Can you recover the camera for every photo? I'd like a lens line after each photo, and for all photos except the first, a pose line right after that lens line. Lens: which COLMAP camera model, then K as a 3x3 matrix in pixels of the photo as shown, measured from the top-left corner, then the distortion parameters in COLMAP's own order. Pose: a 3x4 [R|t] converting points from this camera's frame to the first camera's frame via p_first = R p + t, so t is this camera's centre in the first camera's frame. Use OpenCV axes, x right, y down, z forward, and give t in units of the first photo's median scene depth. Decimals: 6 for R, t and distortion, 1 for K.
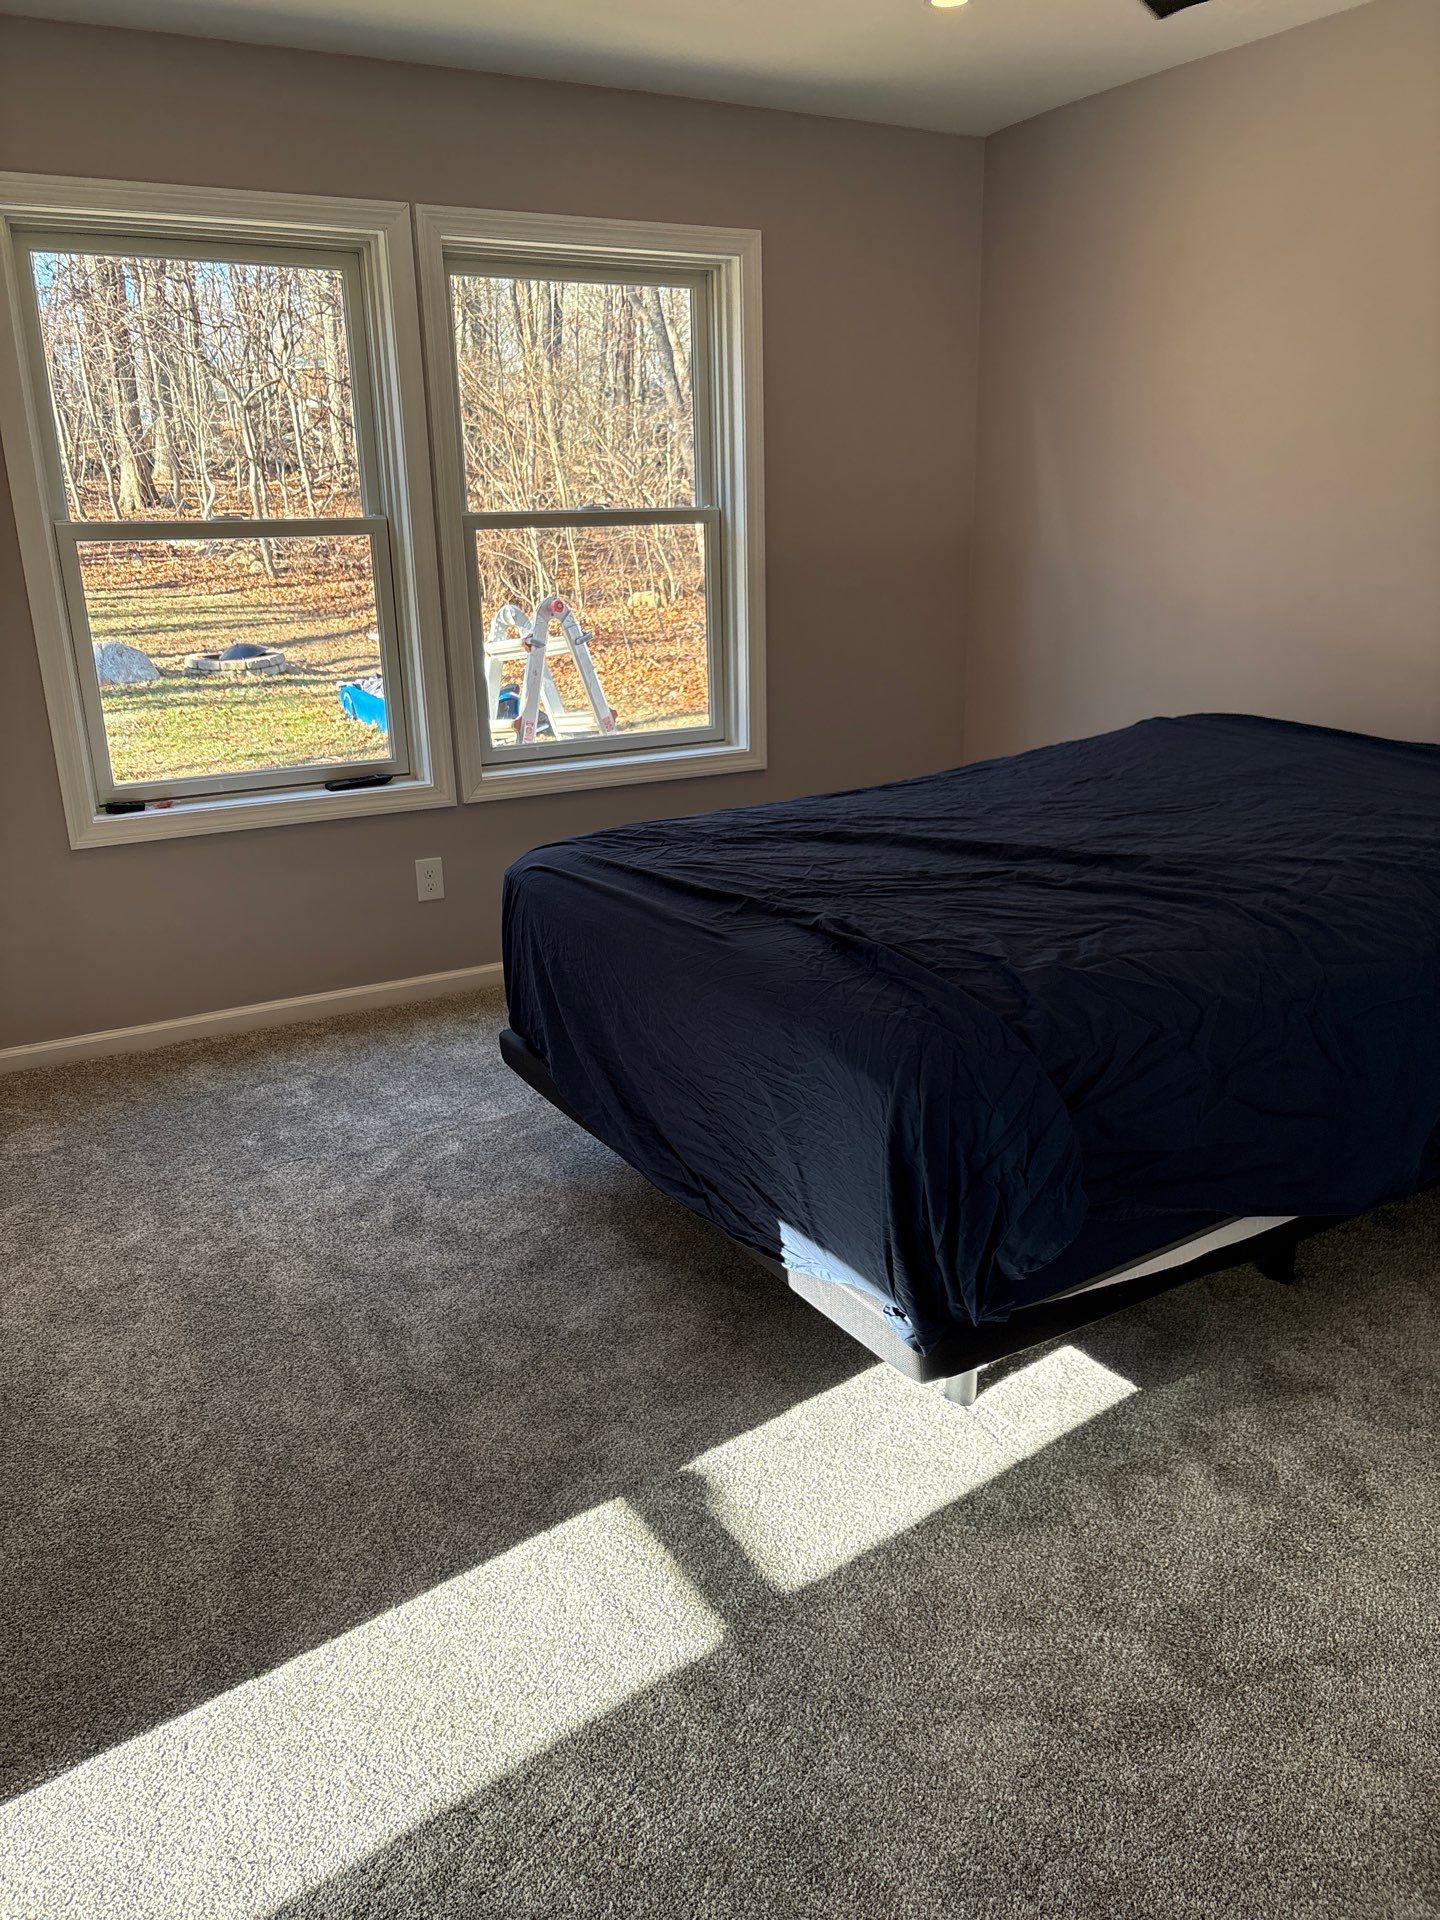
lens RADIAL K [[1437.2, 0, 720.0], [0, 1437.2, 983.5], [0, 0, 1]] dist [-0.005715, -0.007856]
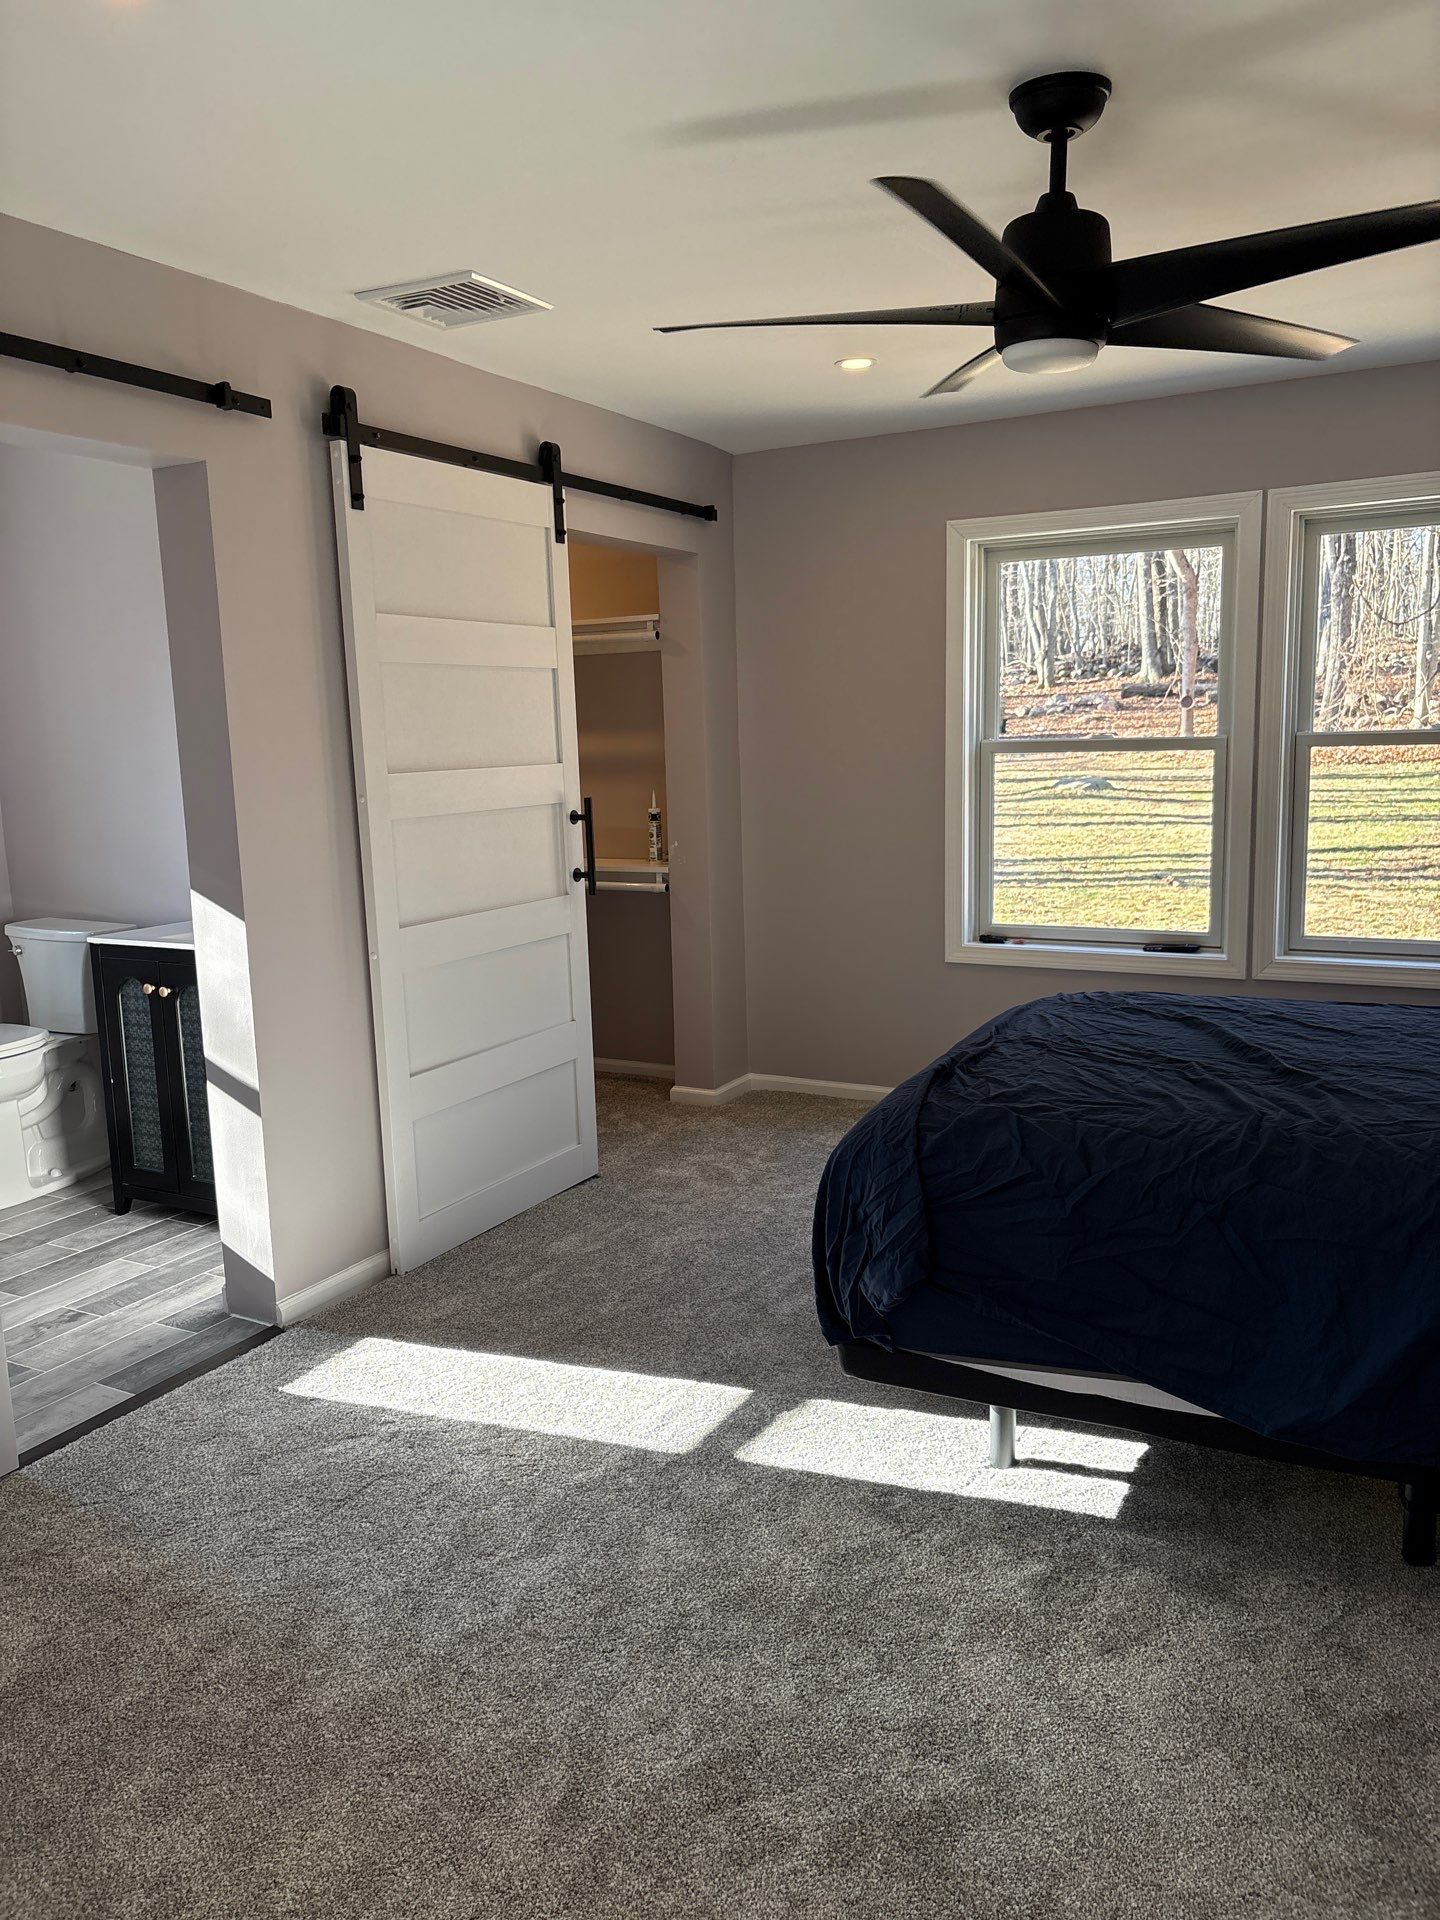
lens RADIAL K [[1437.2, 0, 720.0], [0, 1437.2, 983.5], [0, 0, 1]] dist [-0.005715, -0.007856]
pose [[0.519896, 0.152490, -0.840509, 0.622937], [-0.248968, 0.968269, 0.021671, -0.045567], [0.817144, 0.197993, 0.541364, 0.038950]]
